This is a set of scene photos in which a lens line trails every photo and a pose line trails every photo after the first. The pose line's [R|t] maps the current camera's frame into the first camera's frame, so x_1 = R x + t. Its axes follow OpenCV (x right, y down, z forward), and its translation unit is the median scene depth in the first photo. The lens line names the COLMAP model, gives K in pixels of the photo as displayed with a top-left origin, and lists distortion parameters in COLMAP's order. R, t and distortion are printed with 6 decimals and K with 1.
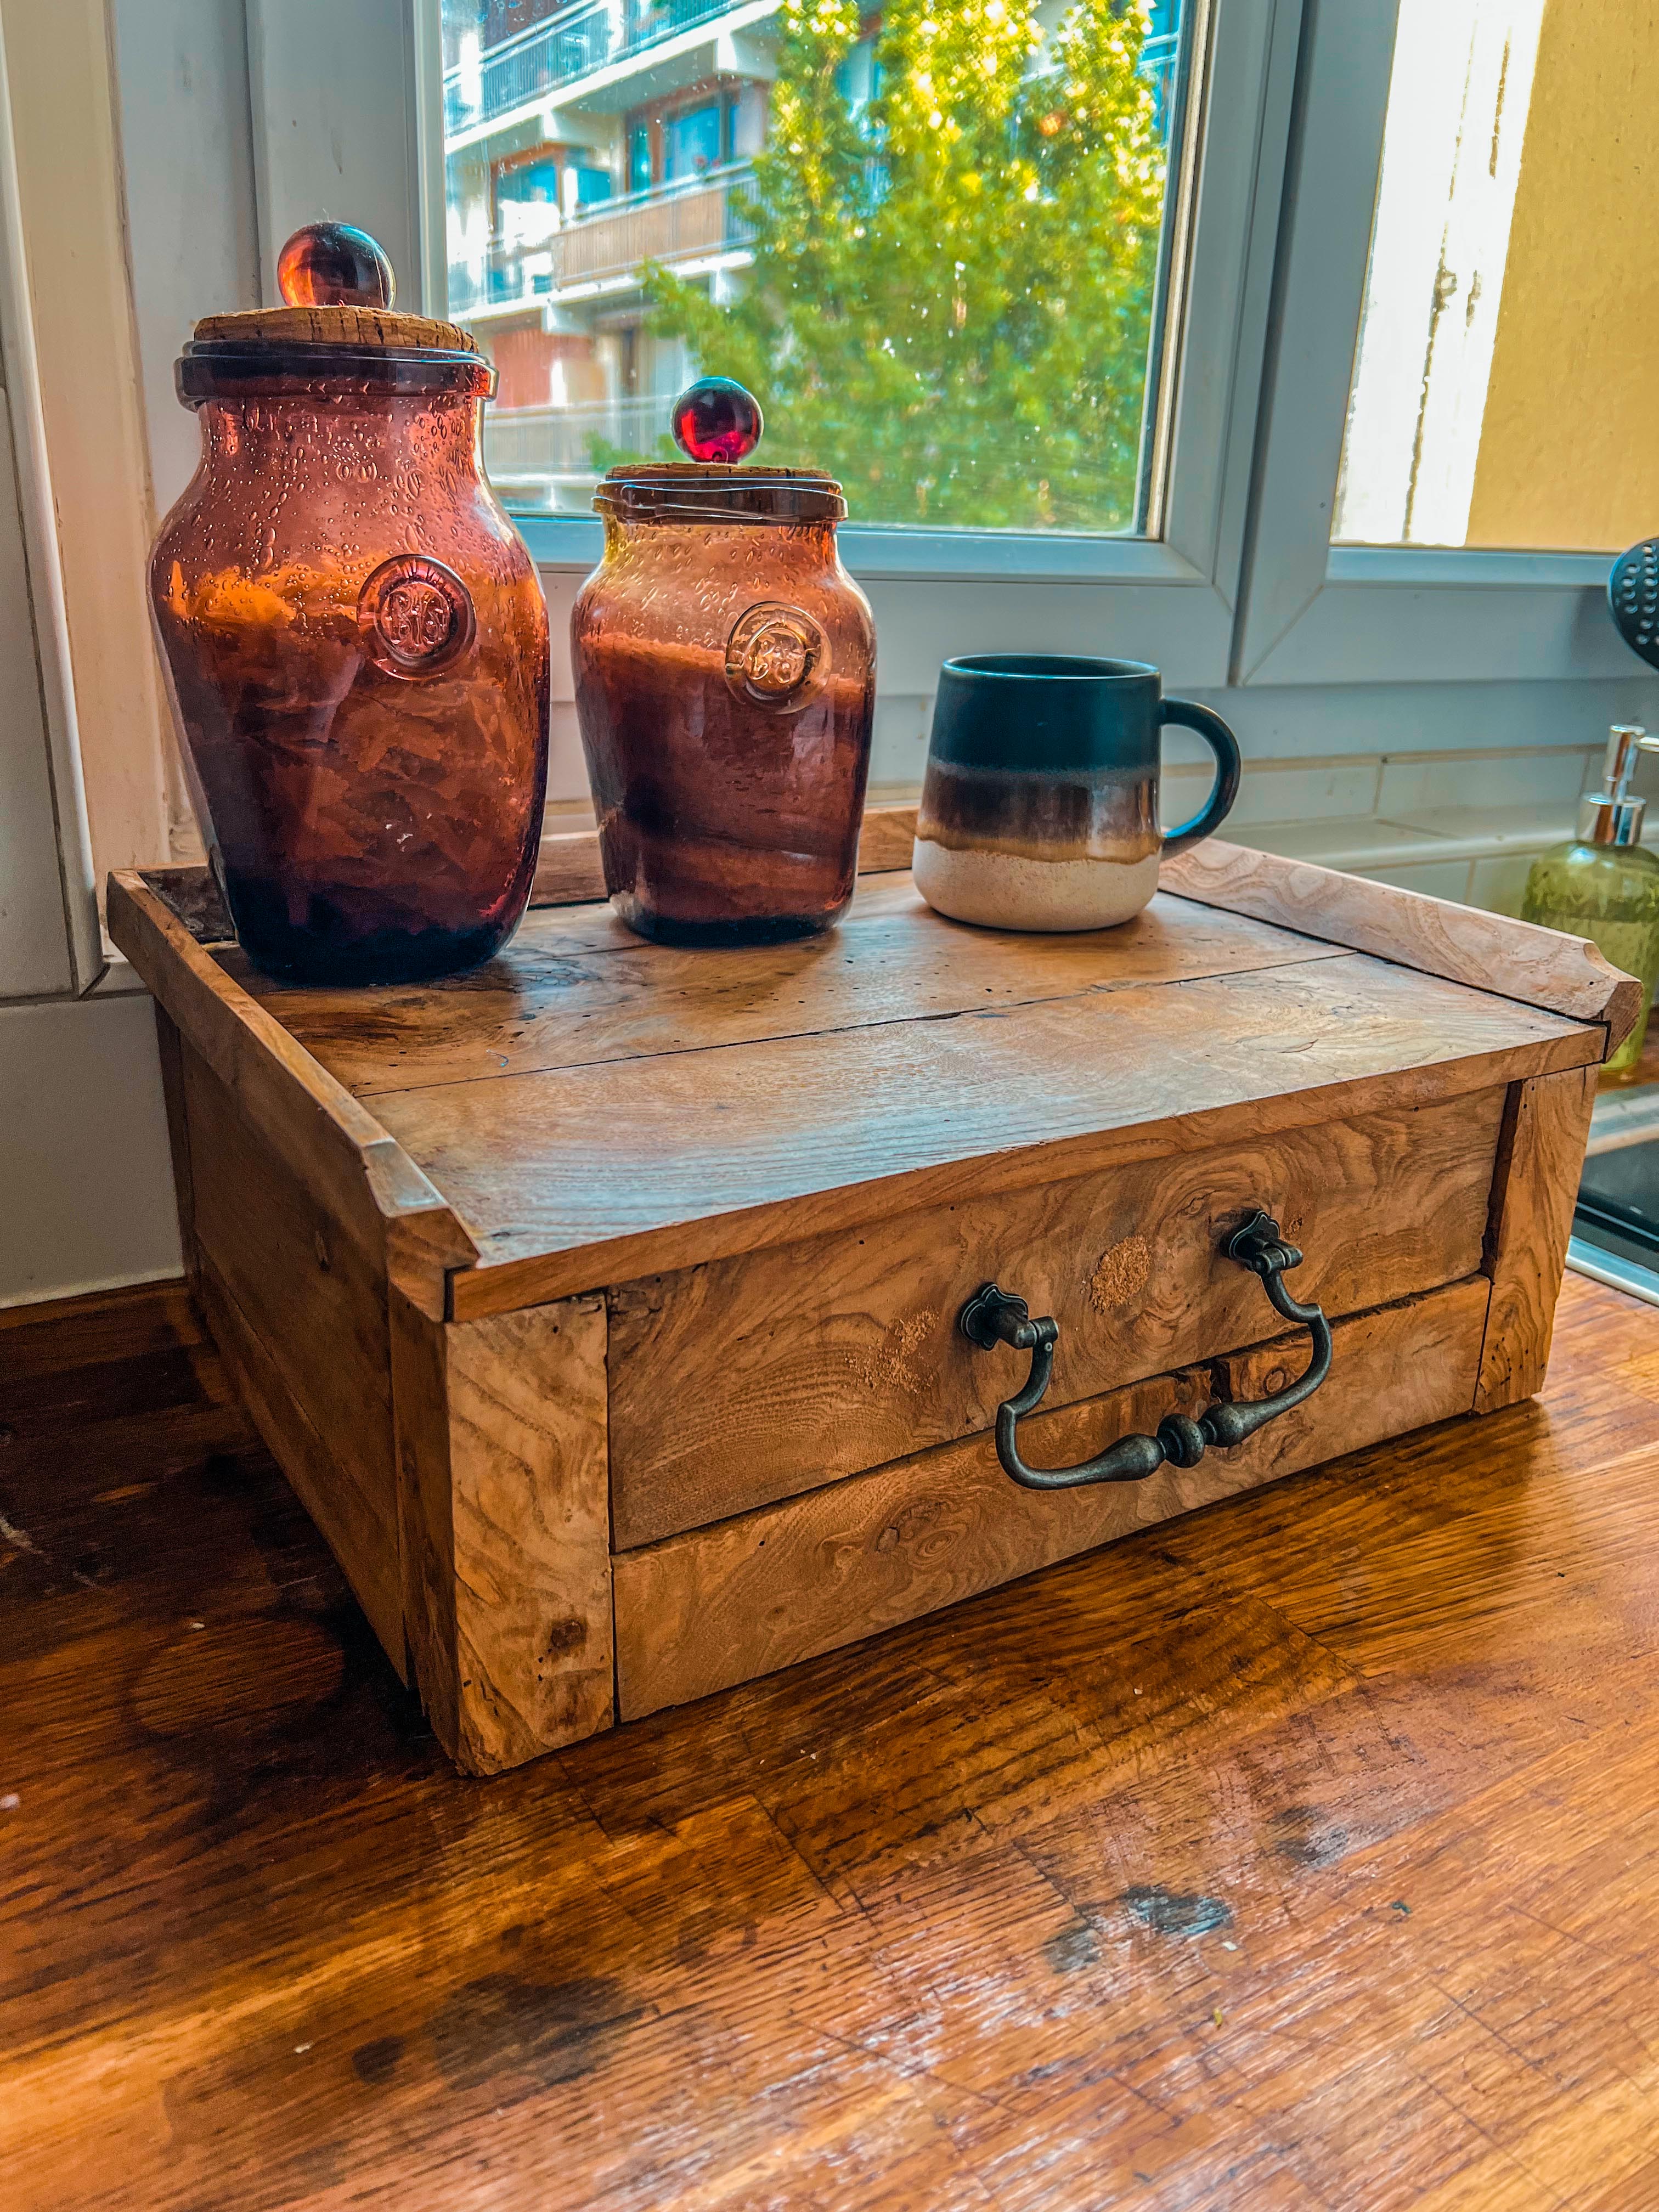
lens RADIAL K [[1700.9, 0, 831.4], [0, 1700.9, 1072.1], [0, 0, 1]] dist [0.052508, -0.069652]
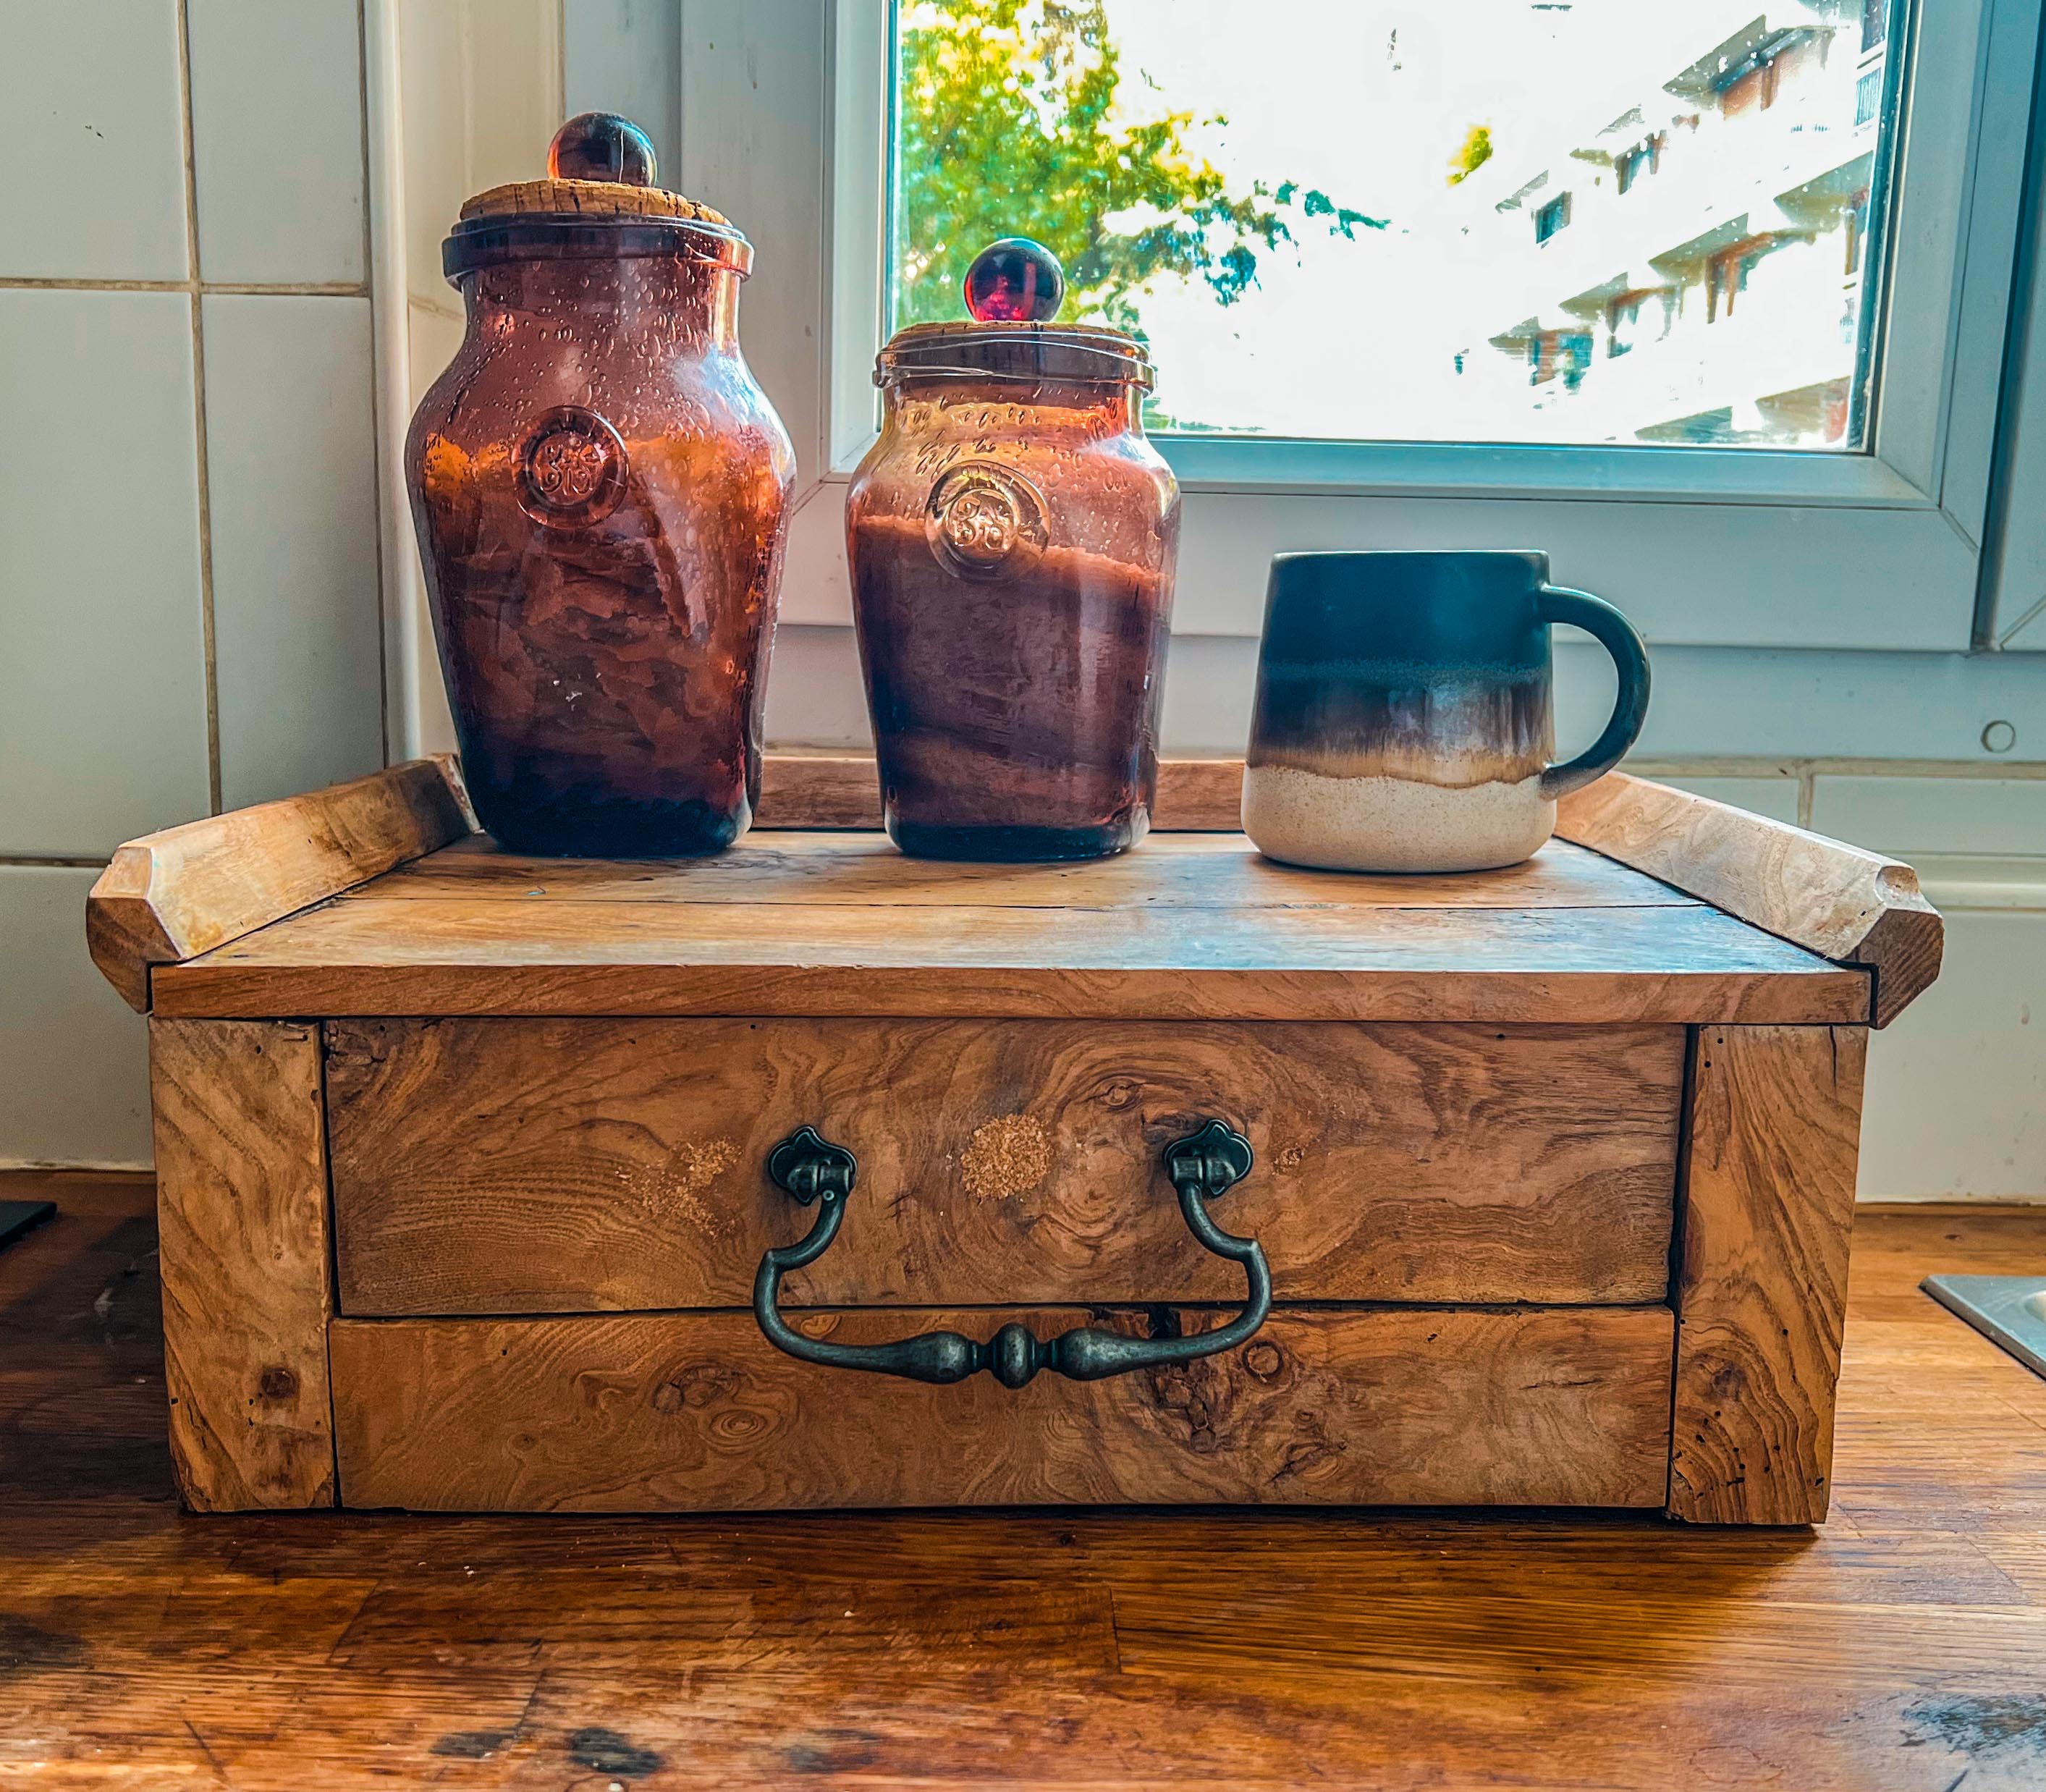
lens RADIAL K [[2219.2, 0, 1006.4], [0, 2219.2, 1035.5], [0, 0, 1]] dist [0.128289, -0.291448]
pose [[0.860404, 0.079071, -0.503440, 0.705622], [-0.148253, 0.984000, -0.098823, 0.163616], [0.487571, 0.159664, 0.858360, 0.047619]]
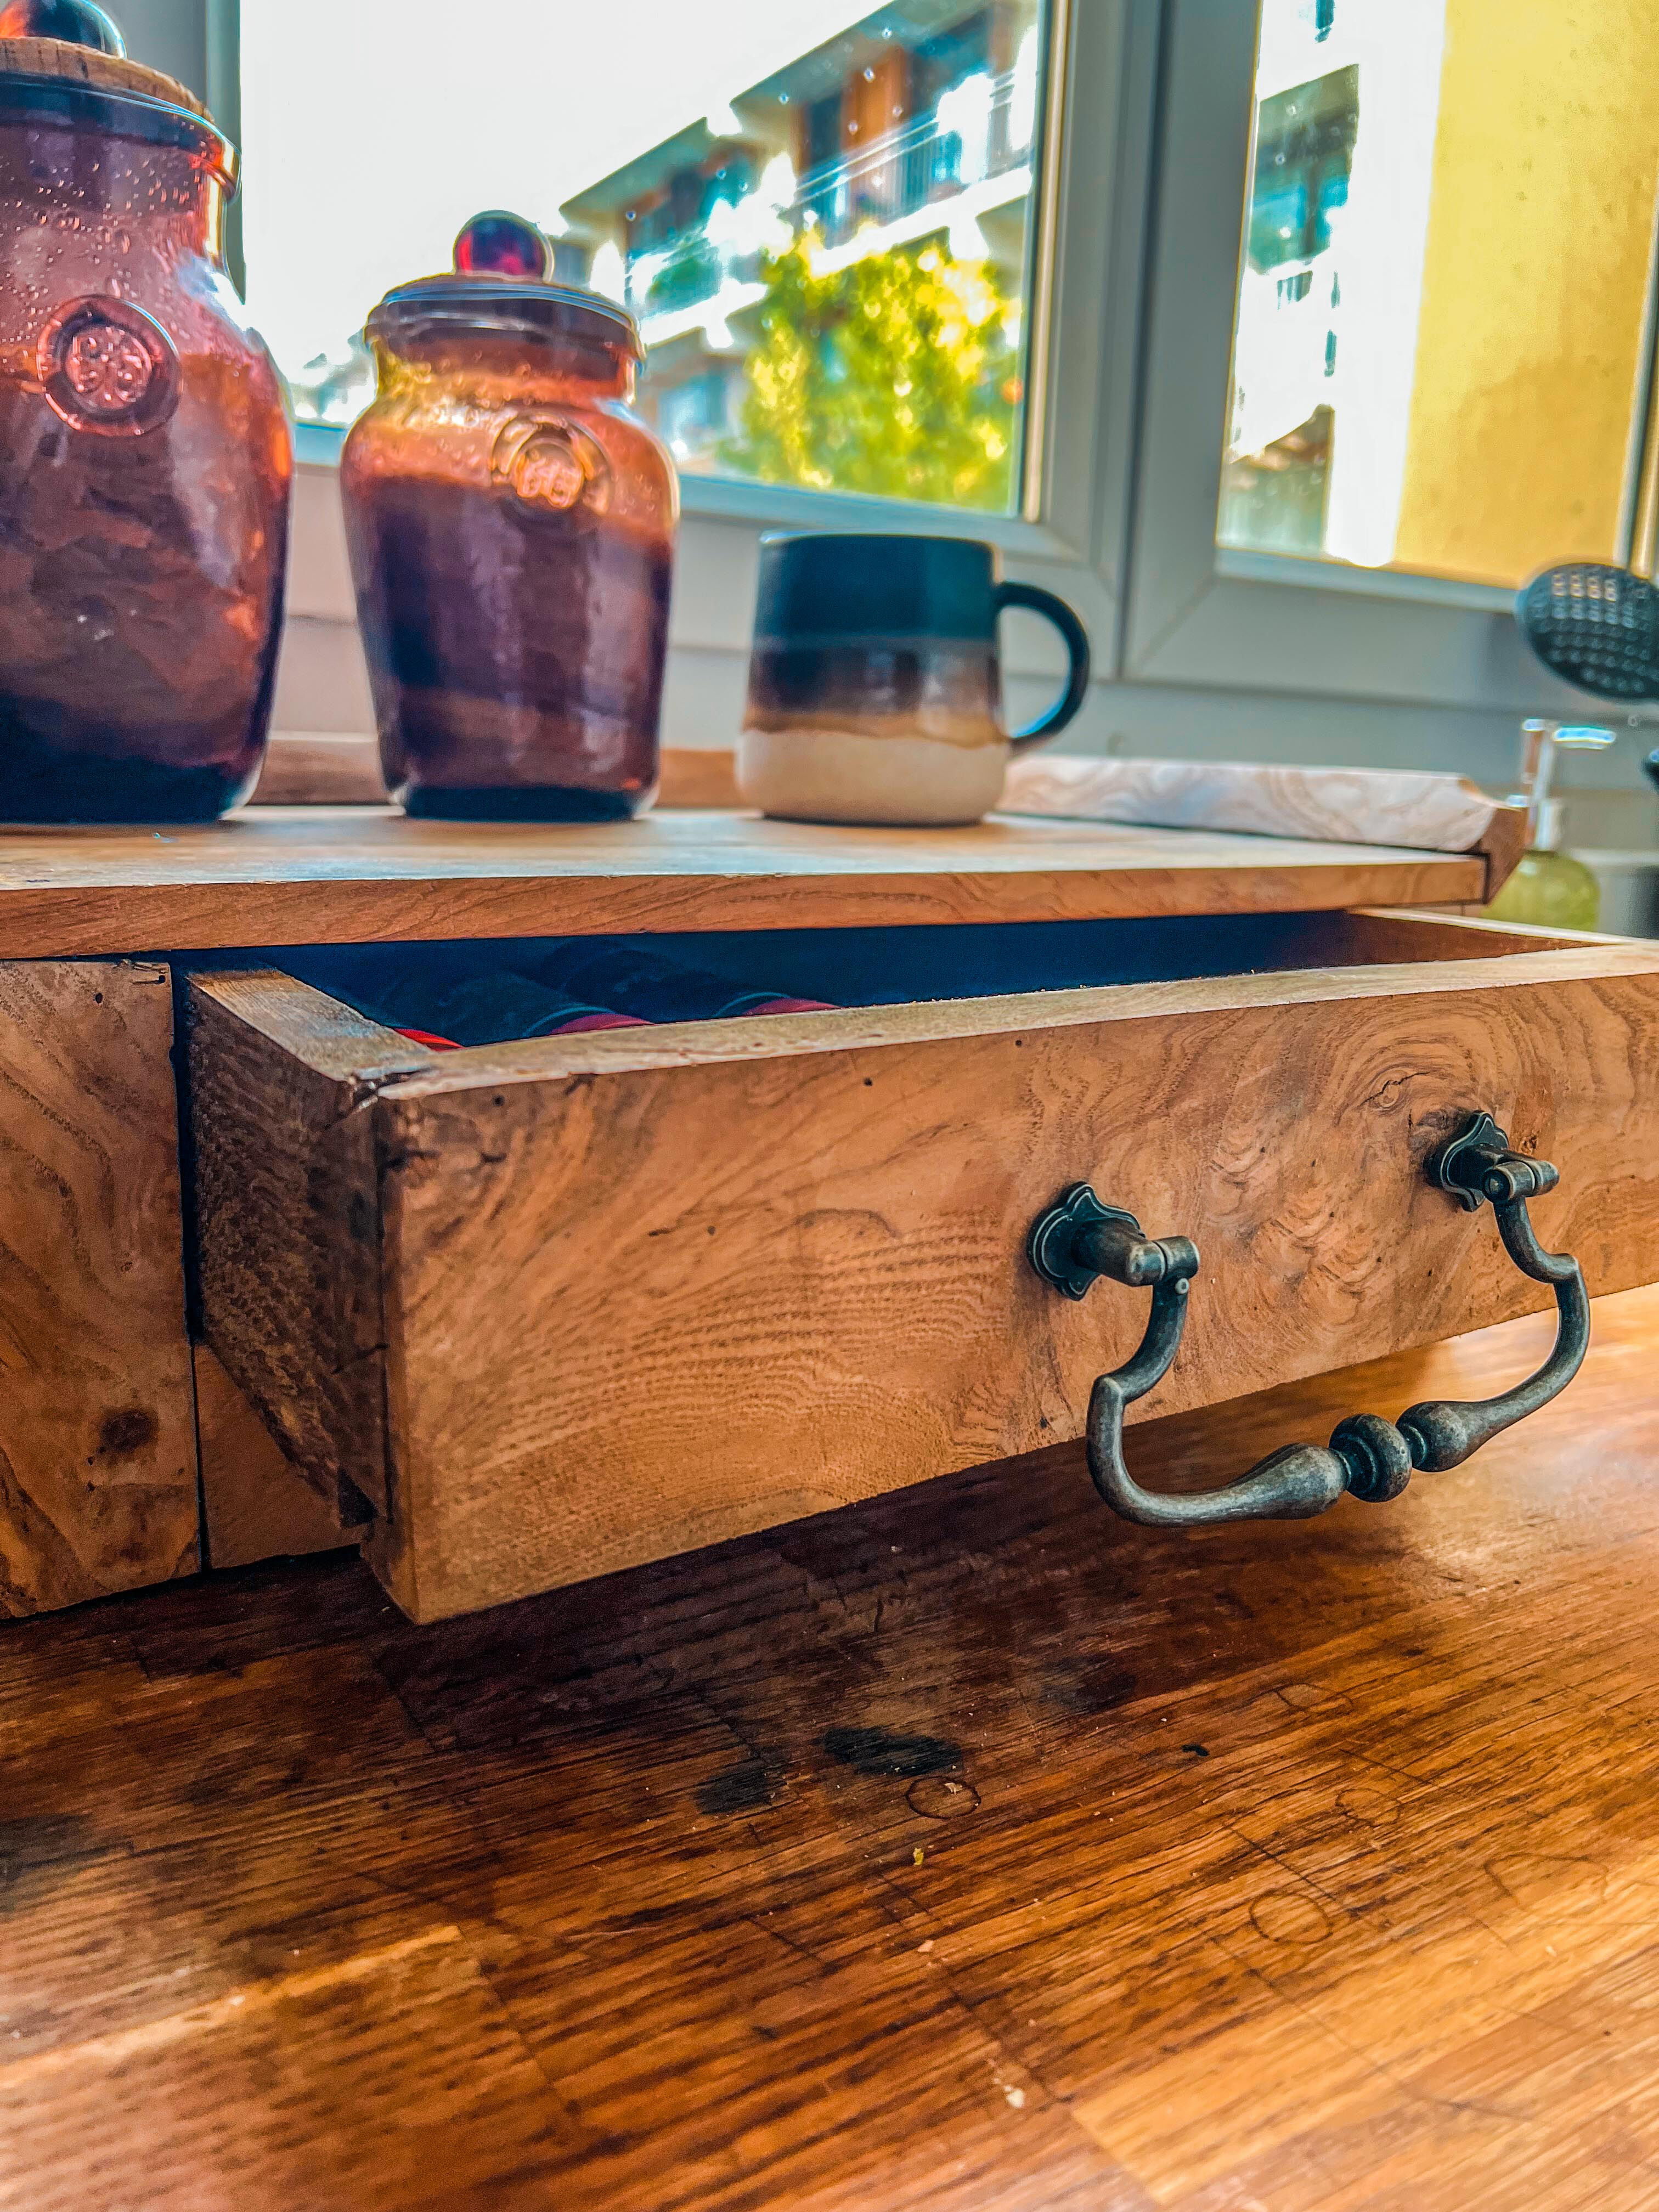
lens RADIAL K [[1711.2, 0, 829.2], [0, 1711.2, 1093.3], [0, 0, 1]] dist [0.028309, -0.040184]
pose [[0.999986, -0.001351, 0.005139, 0.131644], [0.001987, 0.992025, -0.126025, 0.230041], [-0.004927, 0.126034, 0.992014, 0.174898]]
